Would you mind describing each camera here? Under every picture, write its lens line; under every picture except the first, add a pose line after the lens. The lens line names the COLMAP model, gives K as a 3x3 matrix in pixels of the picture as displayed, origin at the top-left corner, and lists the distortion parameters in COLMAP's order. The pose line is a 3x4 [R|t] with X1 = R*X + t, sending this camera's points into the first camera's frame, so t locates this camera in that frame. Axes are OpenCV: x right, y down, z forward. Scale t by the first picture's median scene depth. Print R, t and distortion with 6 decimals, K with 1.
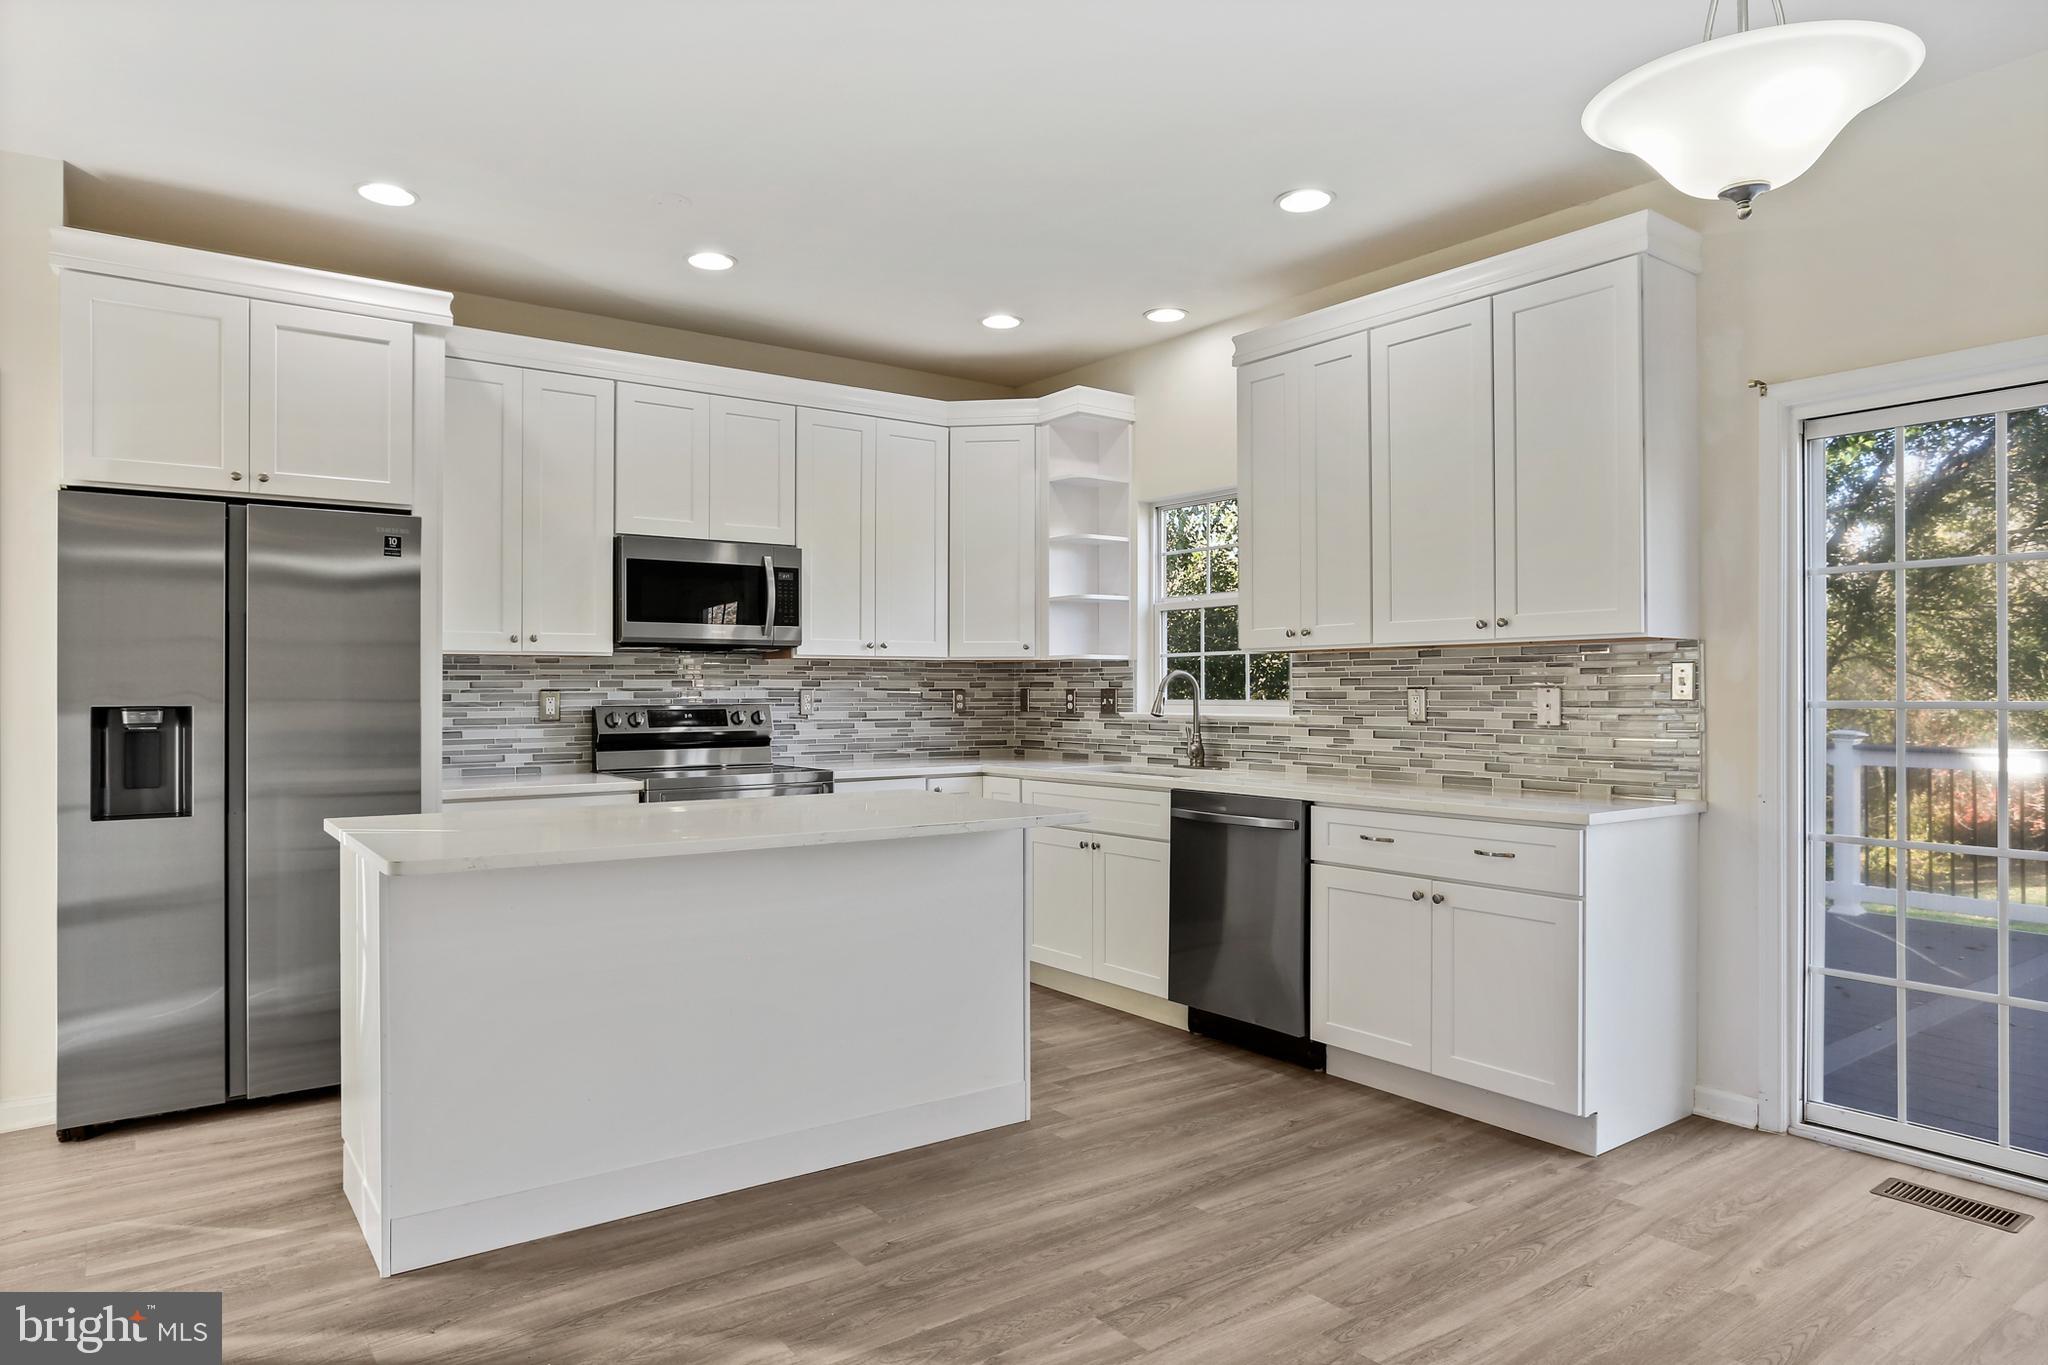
lens RADIAL K [[1274.0, 0, 1026.3], [0, 1274.0, 695.0], [0, 0, 1]] dist [-0.004438, 0.000120]
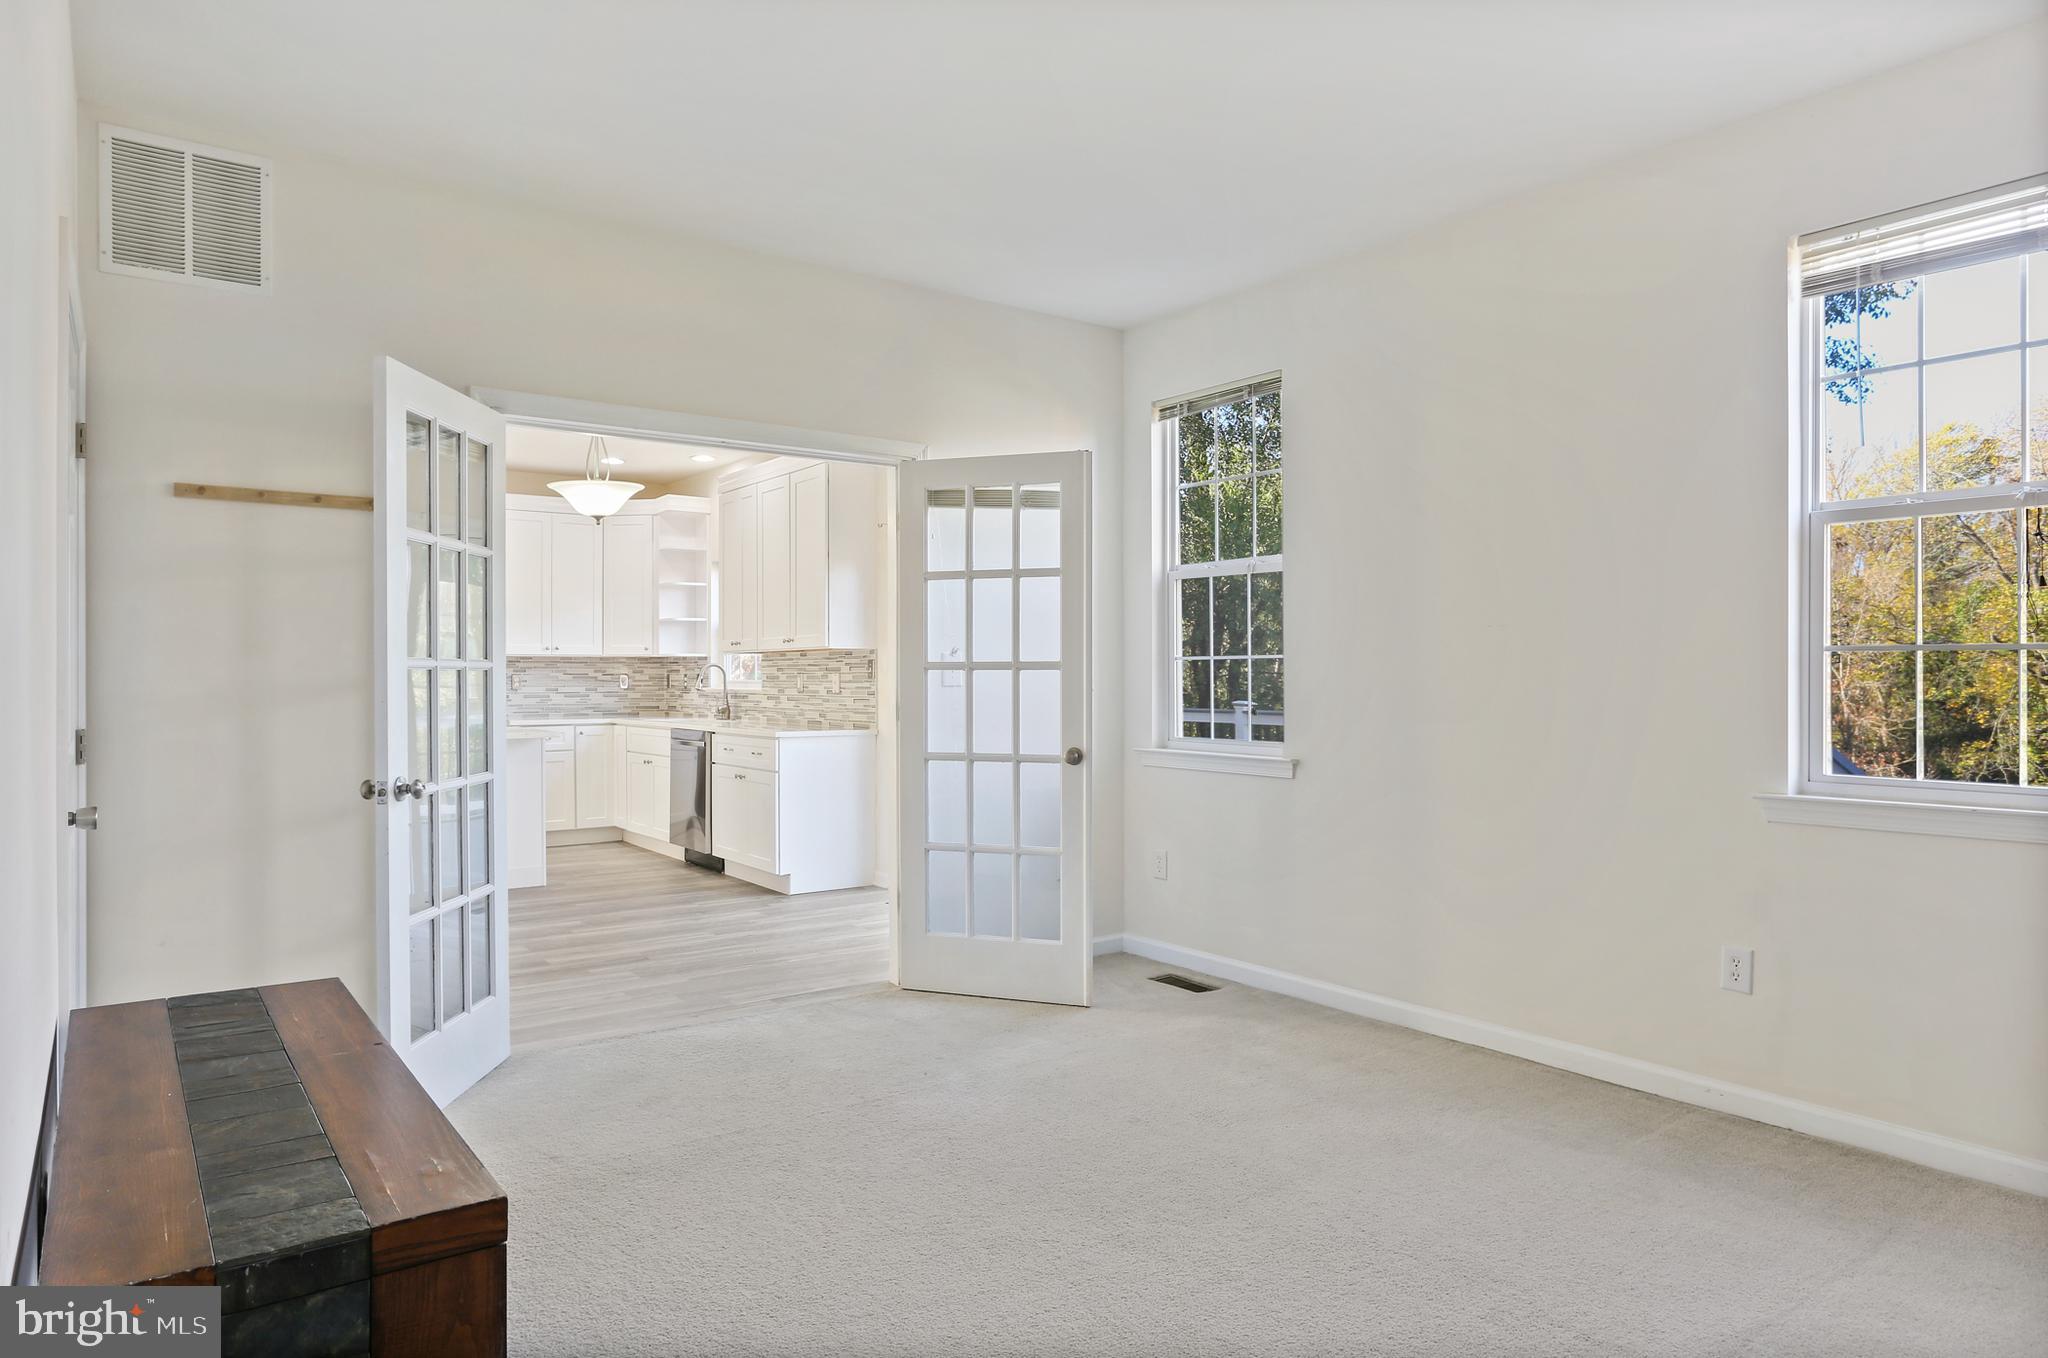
lens RADIAL K [[1274.0, 0, 1022.3], [0, 1274.0, 667.2], [0, 0, 1]] dist [-0.004438, 0.000120]
pose [[0.999847, -0.001588, -0.017400, 0.524164], [0.001424, 0.999955, -0.009400, 0.002690], [0.017414, 0.009374, 0.999804, -0.669879]]
